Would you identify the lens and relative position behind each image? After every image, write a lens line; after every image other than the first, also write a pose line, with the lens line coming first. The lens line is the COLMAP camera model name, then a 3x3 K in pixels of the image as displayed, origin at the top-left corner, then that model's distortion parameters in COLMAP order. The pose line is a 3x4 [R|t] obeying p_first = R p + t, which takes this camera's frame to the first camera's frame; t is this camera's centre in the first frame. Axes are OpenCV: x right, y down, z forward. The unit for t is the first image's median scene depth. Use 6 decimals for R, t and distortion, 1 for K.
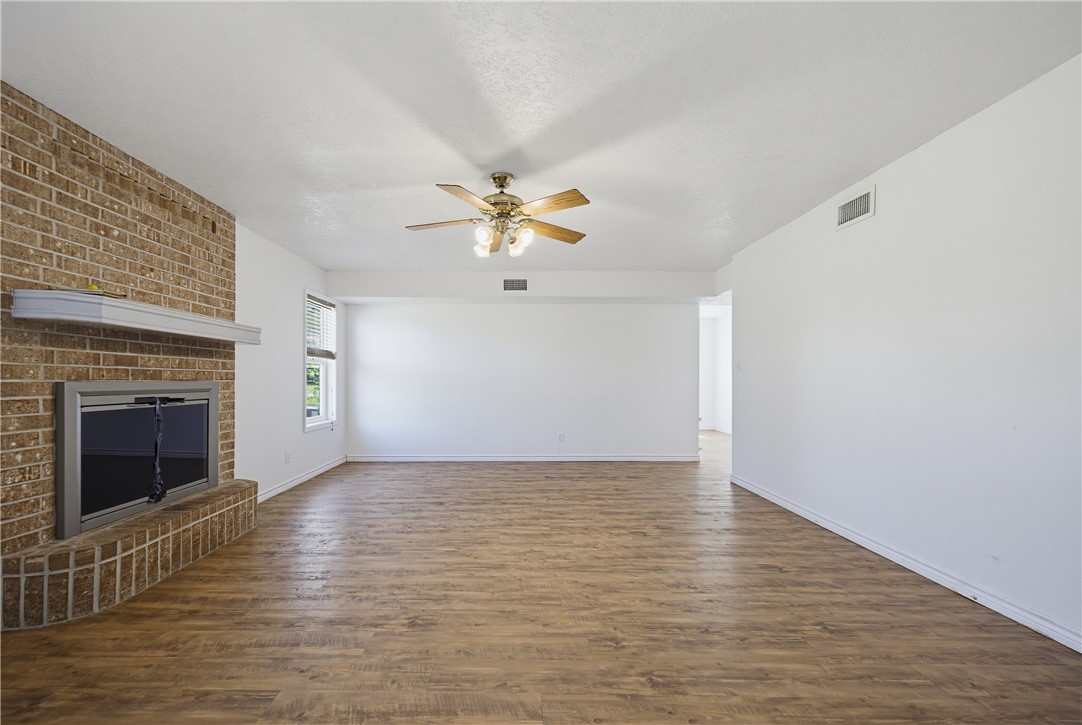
lens RADIAL K [[437.4, 0, 531.5], [0, 437.4, 379.7], [0, 0, 1]] dist [-0.001739, -0.000175]
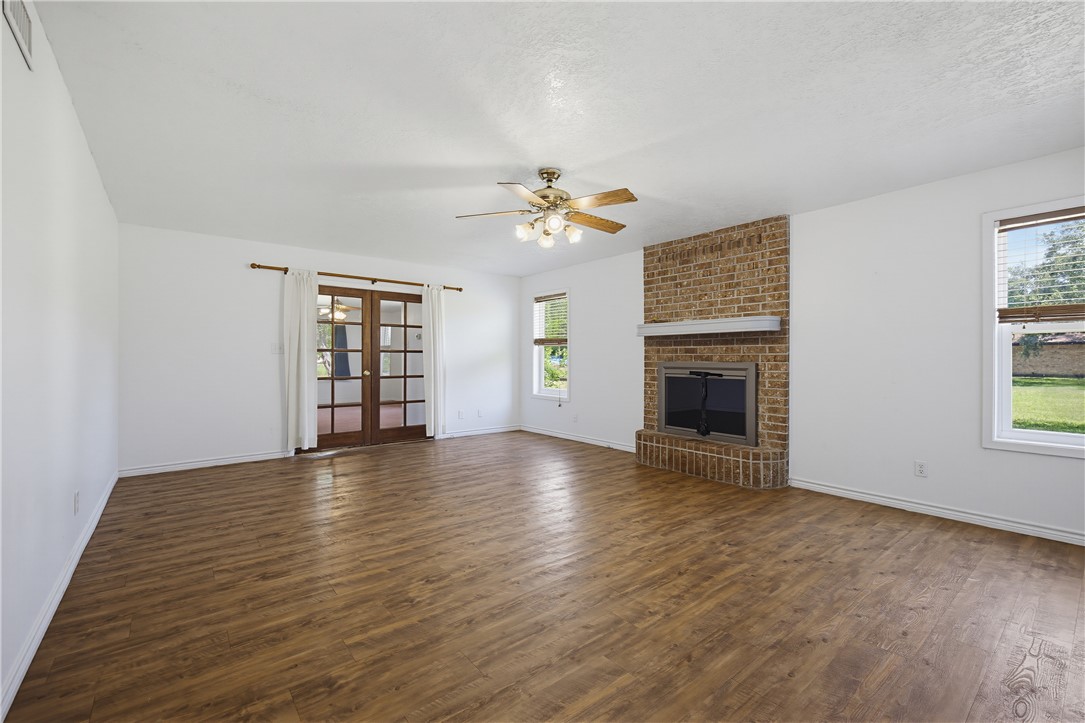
lens RADIAL K [[464.3, 0, 548.4], [0, 464.3, 357.8], [0, 0, 1]] dist [-0.001870, -0.000120]
pose [[-0.795045, -0.006271, -0.606518, 0.645211], [-0.004049, 0.999979, -0.005031, -0.001712], [0.606537, -0.001544, -0.795054, 1.974447]]
